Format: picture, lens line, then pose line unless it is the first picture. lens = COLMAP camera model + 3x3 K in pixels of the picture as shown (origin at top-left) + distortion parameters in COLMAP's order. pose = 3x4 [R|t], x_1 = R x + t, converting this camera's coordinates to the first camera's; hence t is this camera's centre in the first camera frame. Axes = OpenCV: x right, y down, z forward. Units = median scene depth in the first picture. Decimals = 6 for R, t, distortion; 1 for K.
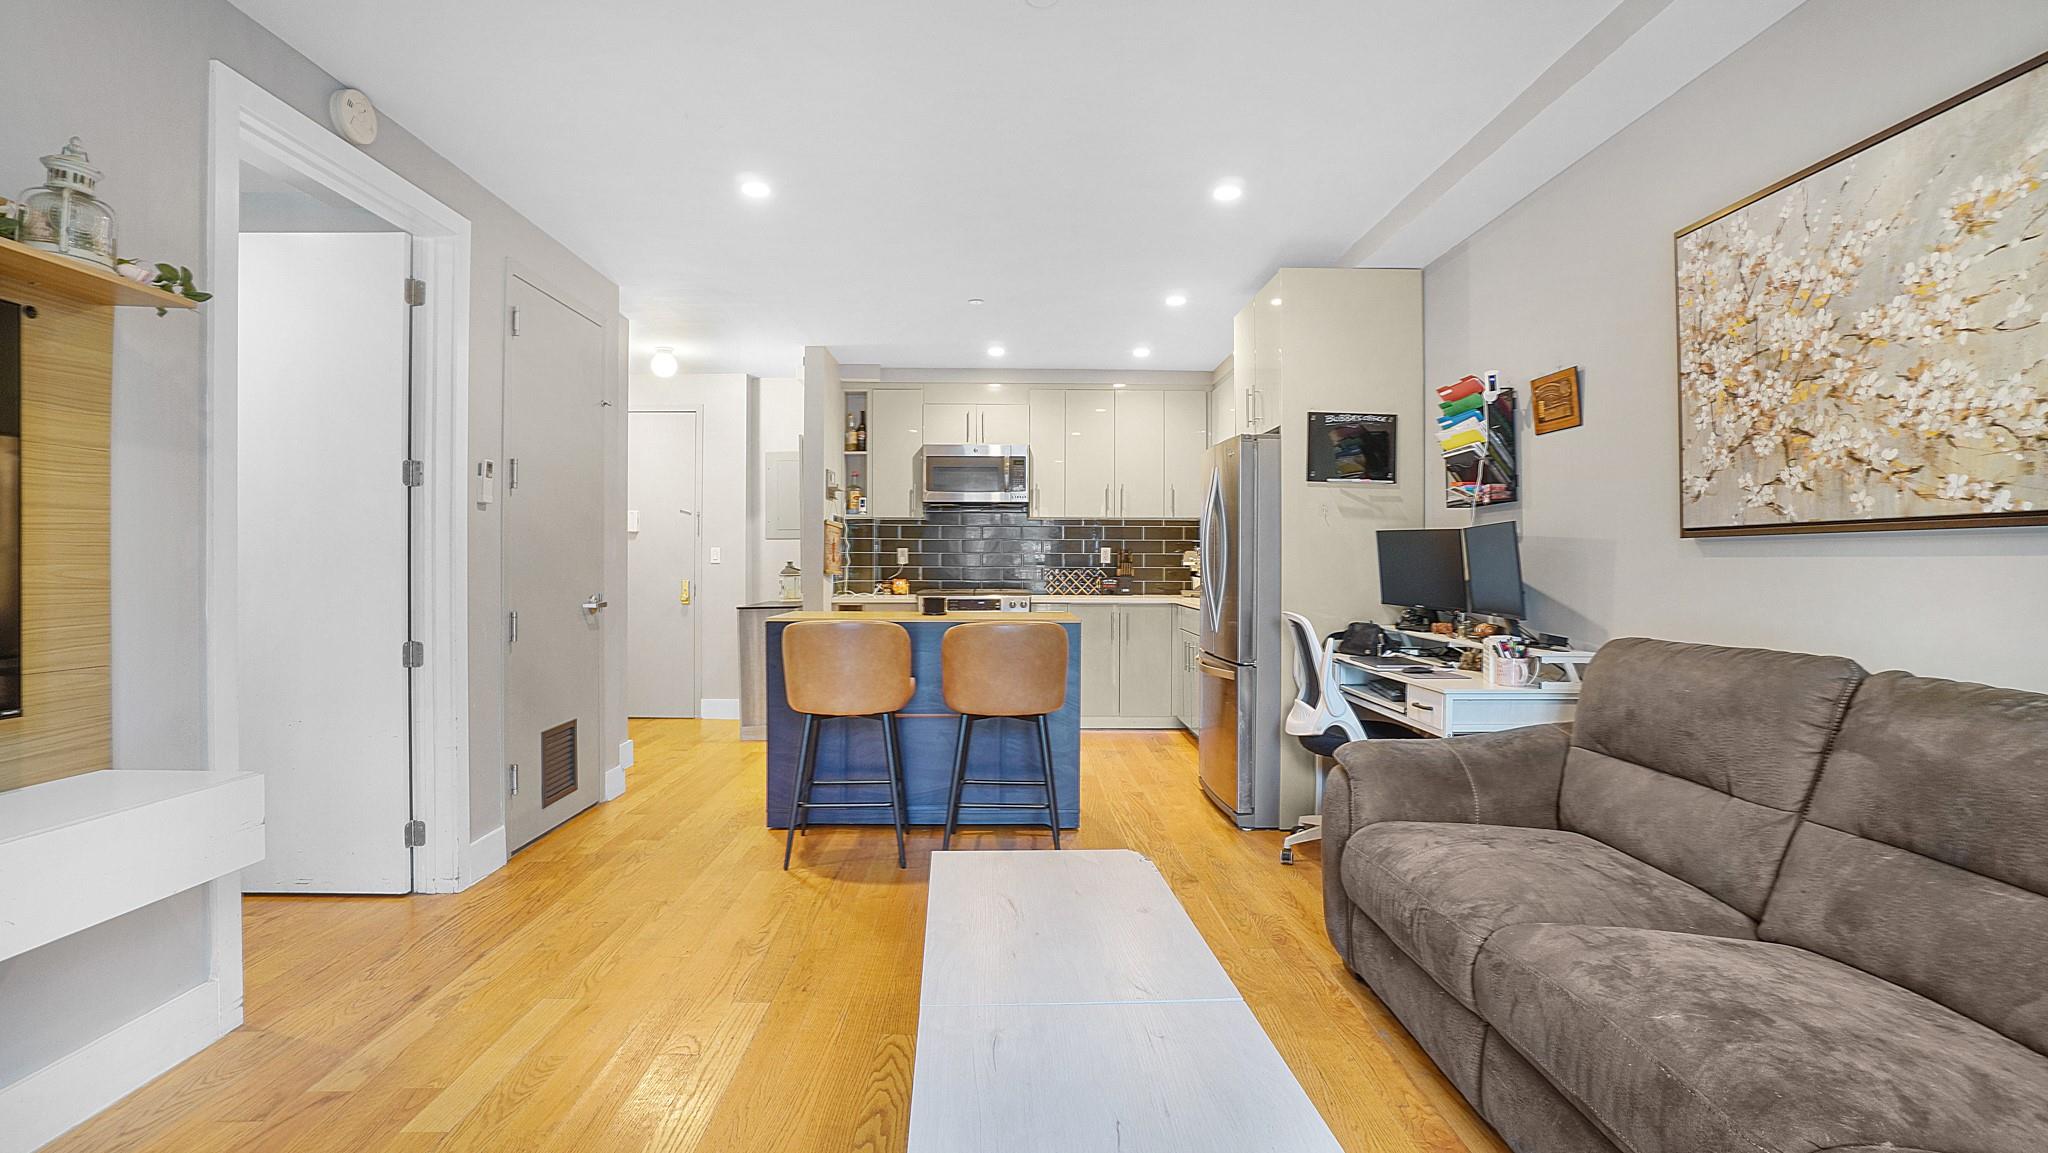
lens RADIAL K [[948.5, 0, 1021.3], [0, 948.5, 564.0], [0, 0, 1]] dist [-0.054903, 0.016291]
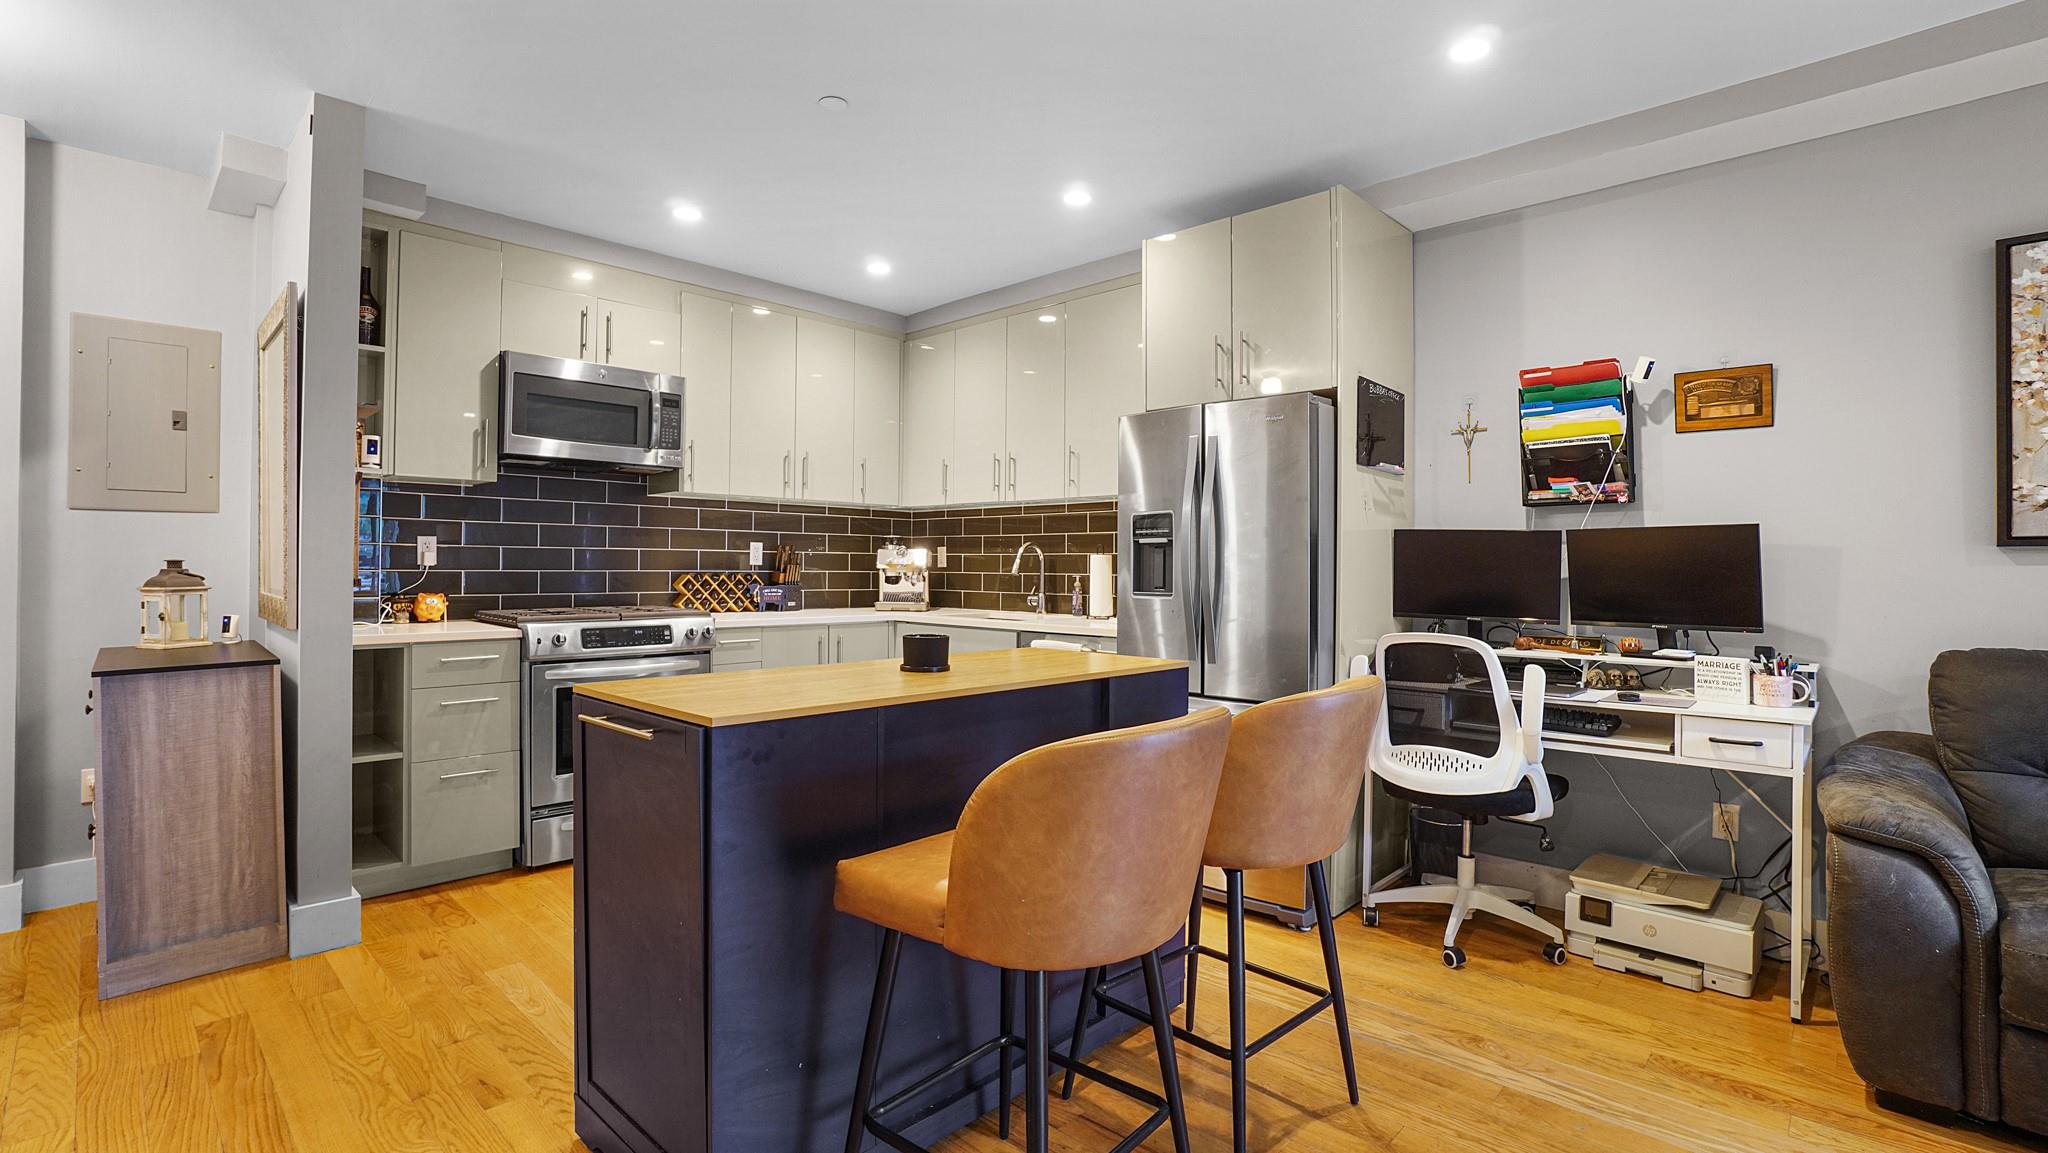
lens RADIAL K [[948.5, 0, 1037.9], [0, 948.5, 561.8], [0, 0, 1]] dist [-0.054903, 0.016291]
pose [[0.702508, 0.006219, 0.711649, -0.839196], [-0.004106, 0.999981, -0.004685, -0.002990], [-0.711664, 0.000369, 0.702520, 1.223598]]
